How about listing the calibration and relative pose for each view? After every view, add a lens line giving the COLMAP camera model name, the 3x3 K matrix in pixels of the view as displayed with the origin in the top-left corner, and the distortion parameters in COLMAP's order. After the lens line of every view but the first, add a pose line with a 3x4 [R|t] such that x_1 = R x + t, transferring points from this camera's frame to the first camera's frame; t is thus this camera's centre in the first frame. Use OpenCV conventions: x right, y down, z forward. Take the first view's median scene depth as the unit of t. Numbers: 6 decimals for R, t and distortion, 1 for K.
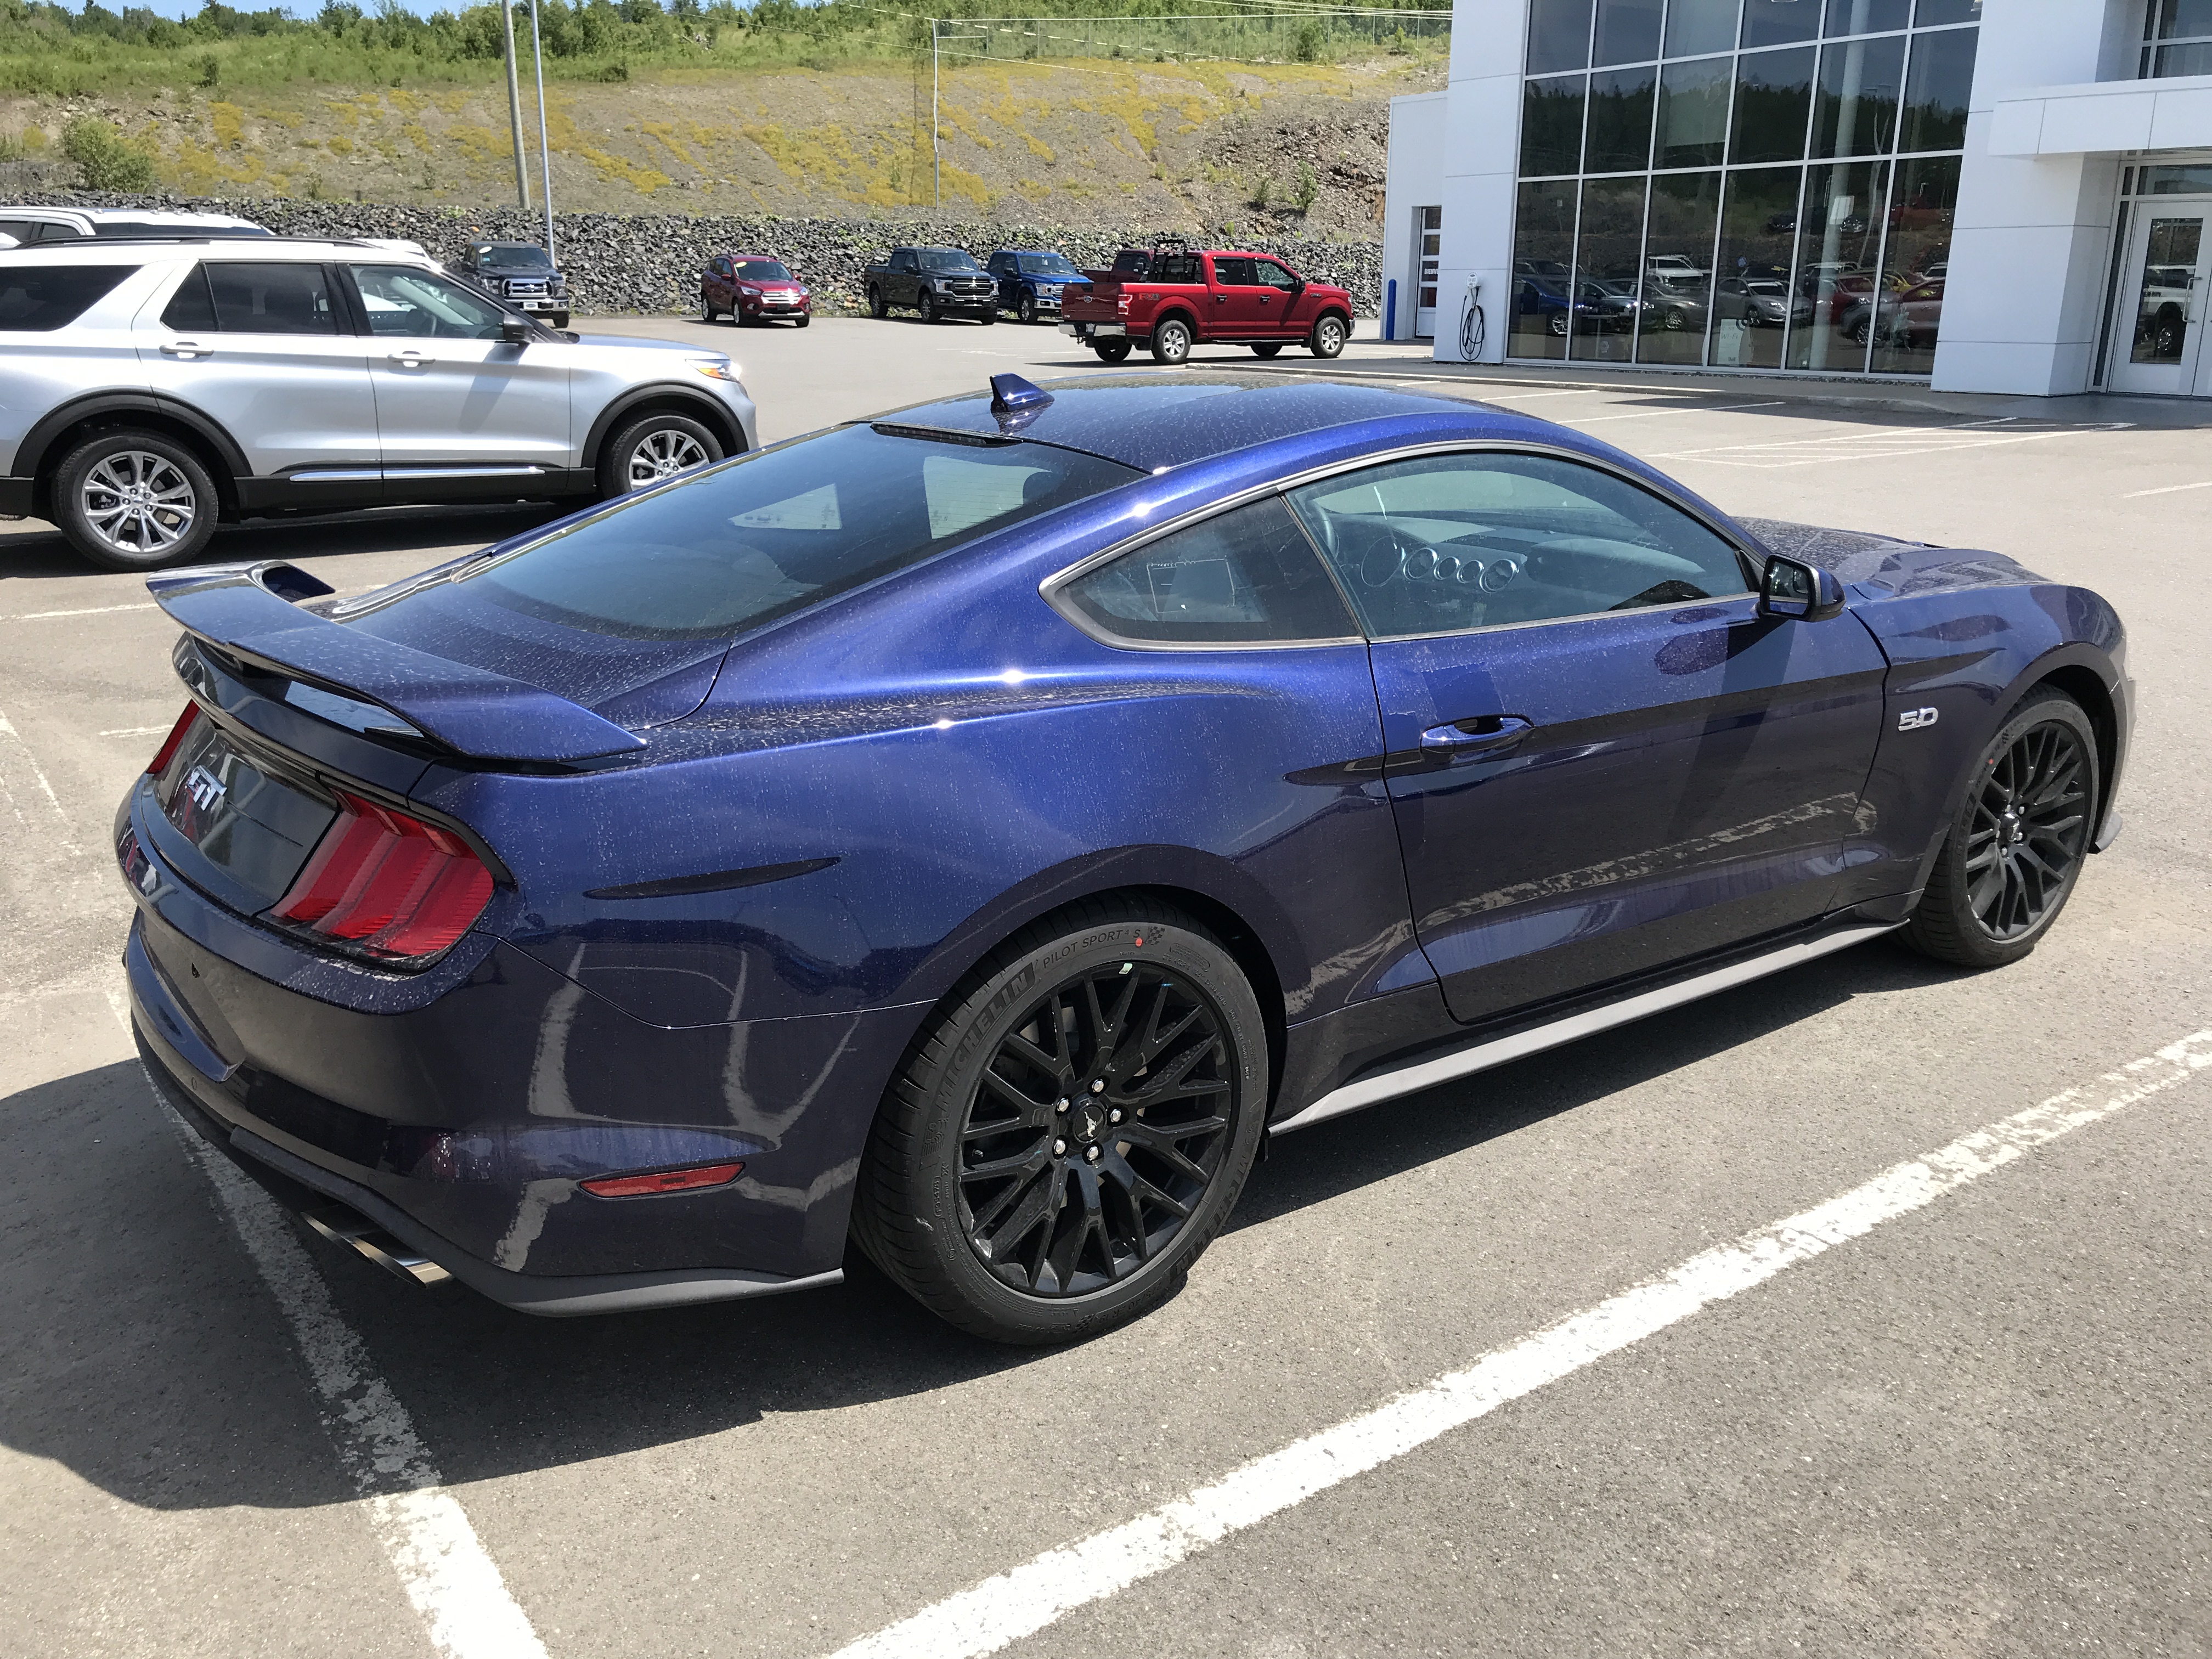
lens RADIAL K [[1814.0, 0, 1106.0], [0, 1814.0, 829.5], [0, 0, 1]] dist [-0.025780, 0.013365]
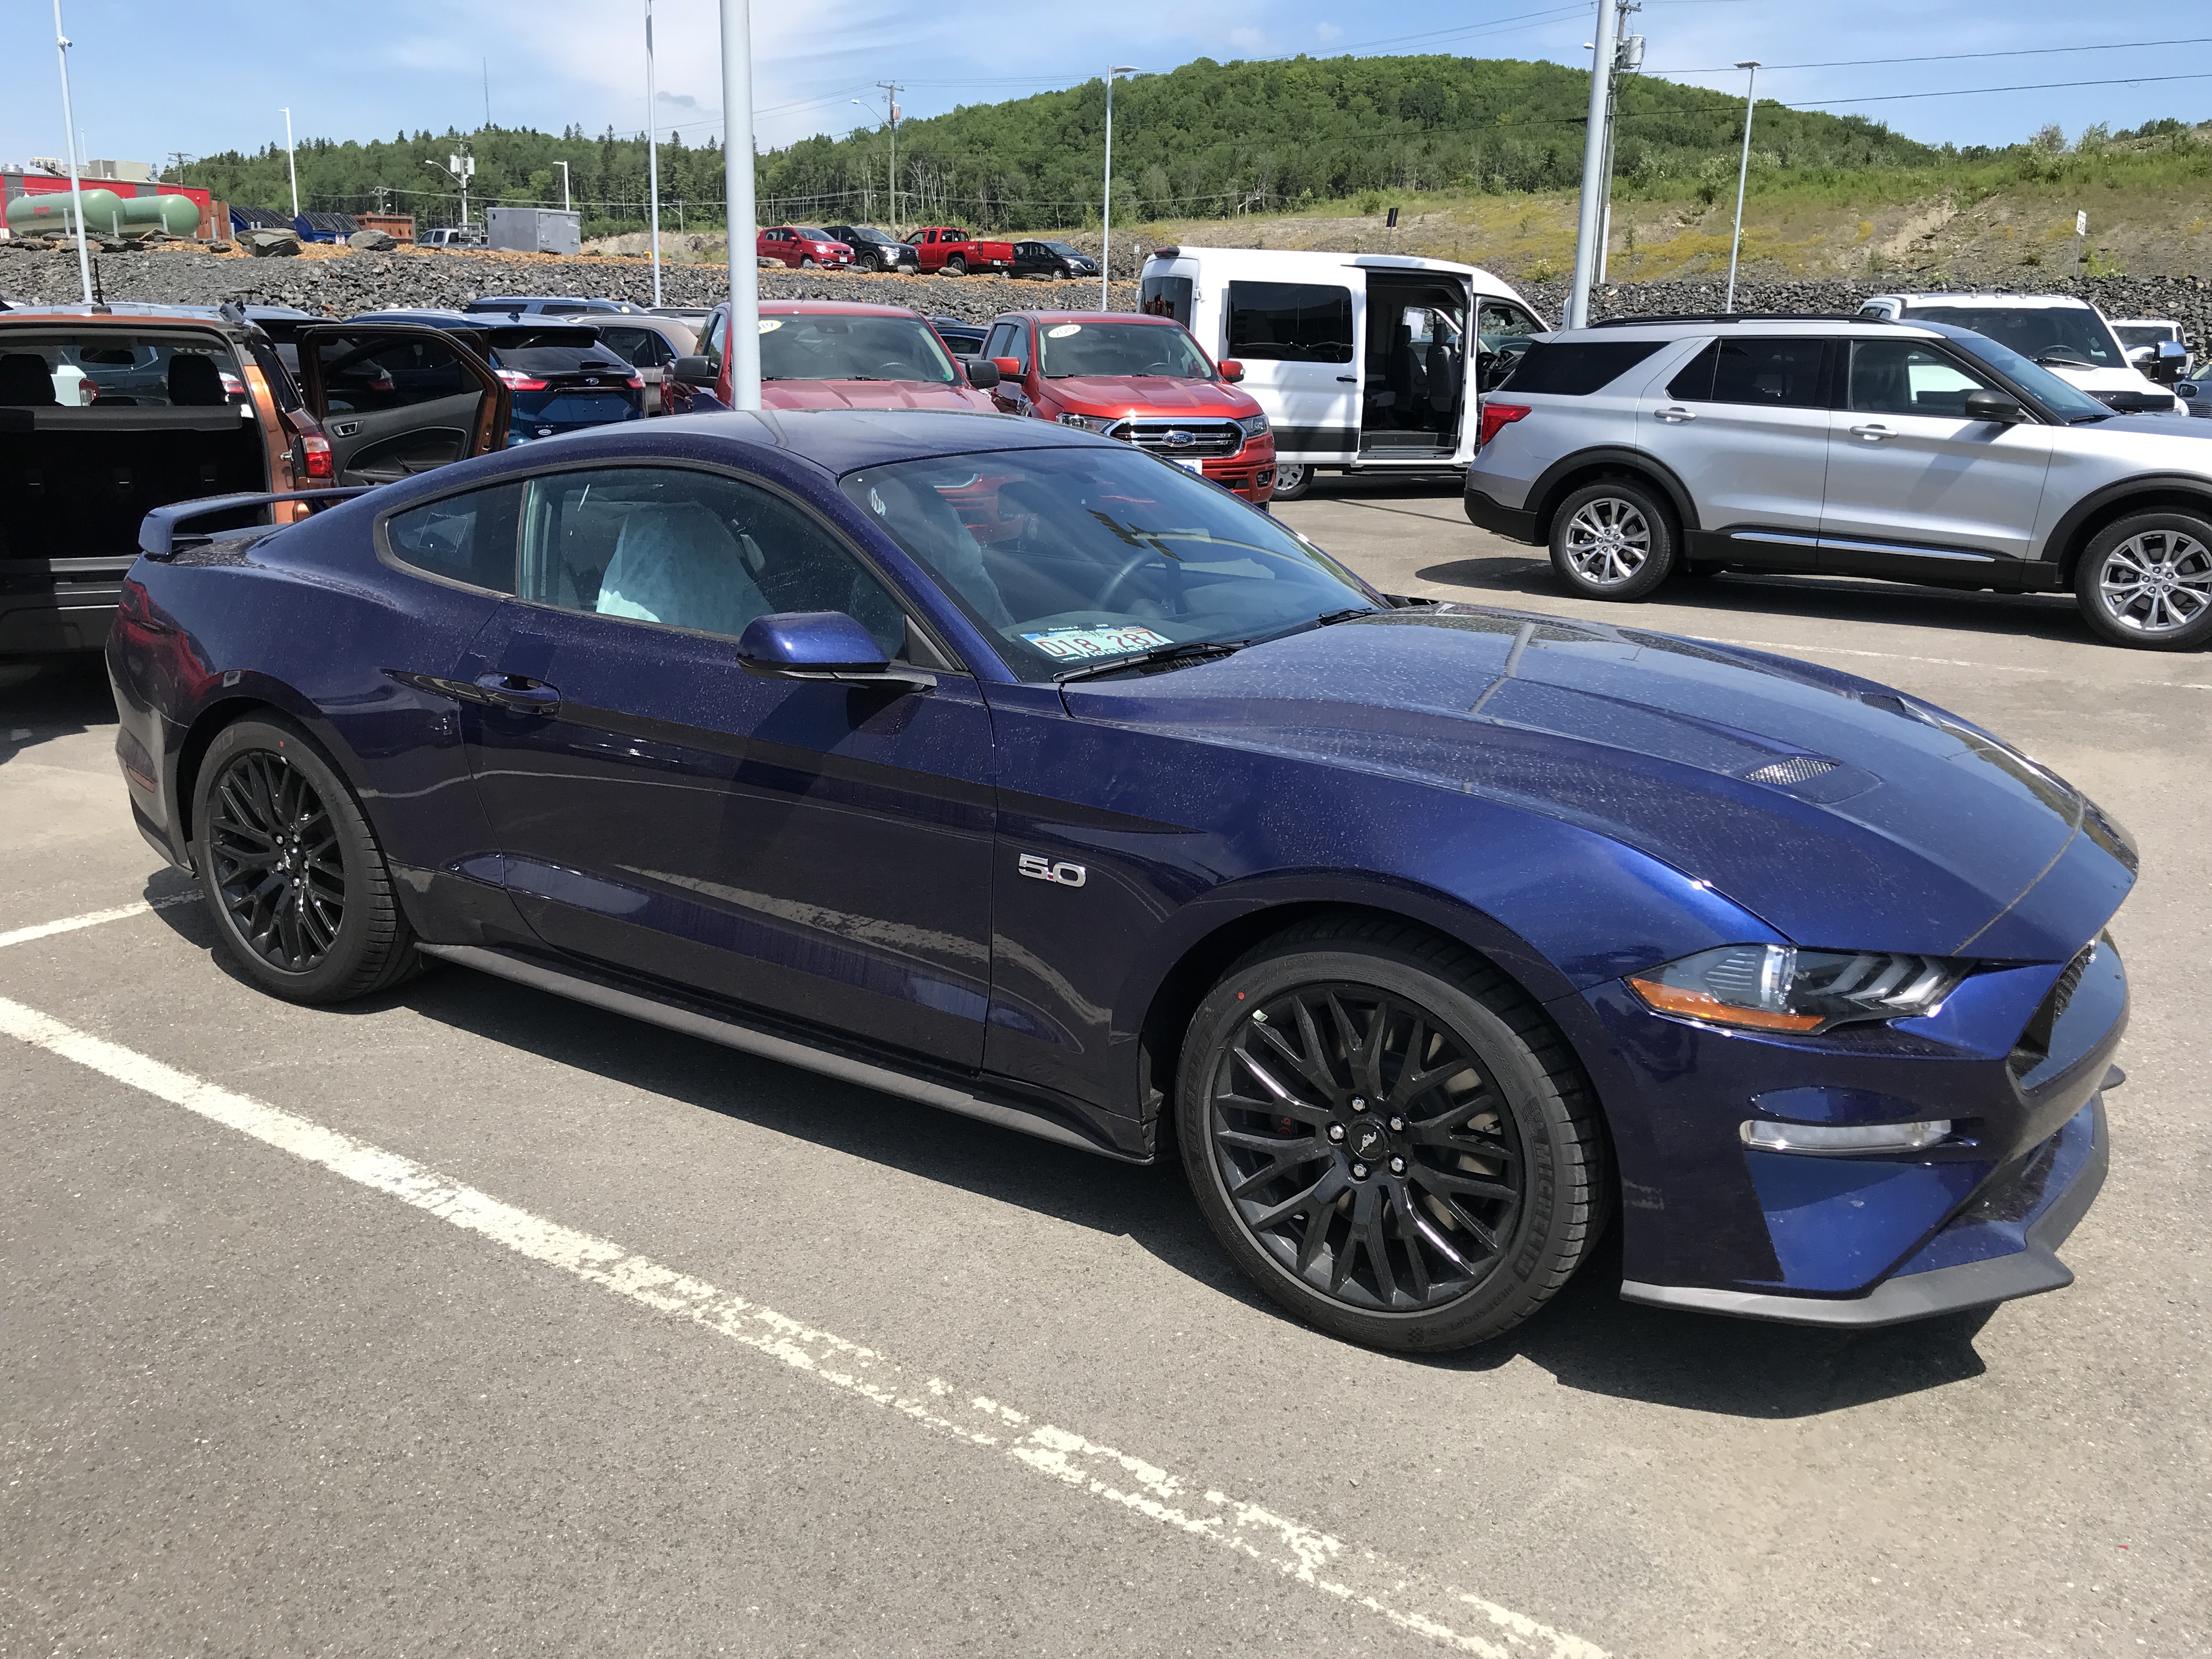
lens RADIAL K [[1789.8, 0, 1106.0], [0, 1789.8, 829.5], [0, 0, 1]] dist [0.015137, -0.011665]
pose [[0.366304, 0.239925, -0.899031, 0.443701], [-0.277555, 0.950375, 0.140539, -0.076584], [0.888135, 0.198051, 0.414719, 0.261687]]
